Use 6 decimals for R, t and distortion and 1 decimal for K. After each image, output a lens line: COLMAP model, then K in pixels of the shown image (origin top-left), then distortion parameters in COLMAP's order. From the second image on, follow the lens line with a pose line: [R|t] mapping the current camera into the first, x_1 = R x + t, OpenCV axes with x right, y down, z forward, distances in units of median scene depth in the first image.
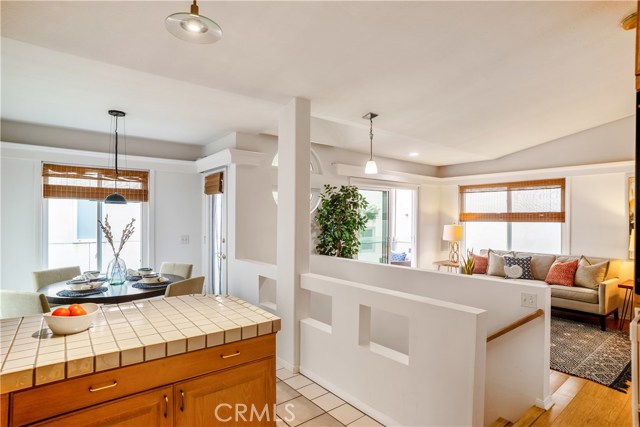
lens RADIAL K [[339.4, 0, 320.0], [0, 339.4, 213.5], [0, 0, 1]] dist [-0.075706, 0.042524]
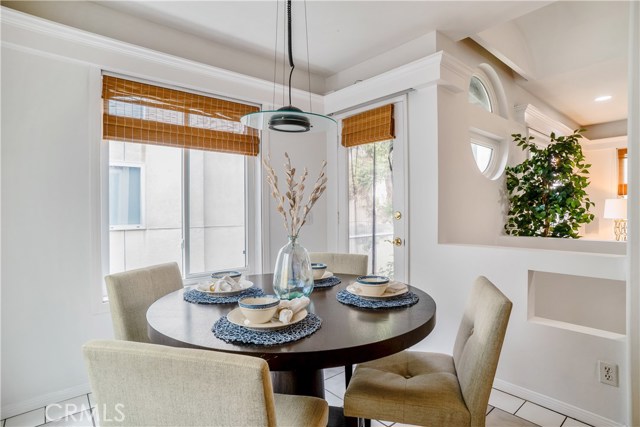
lens RADIAL K [[339.4, 0, 320.0], [0, 339.4, 213.5], [0, 0, 1]] dist [-0.075706, 0.042524]
pose [[0.999440, -0.012527, 0.031037, -0.415486], [0.011888, 0.999715, 0.020700, 0.058598], [-0.031288, -0.020319, 0.999304, 0.362461]]
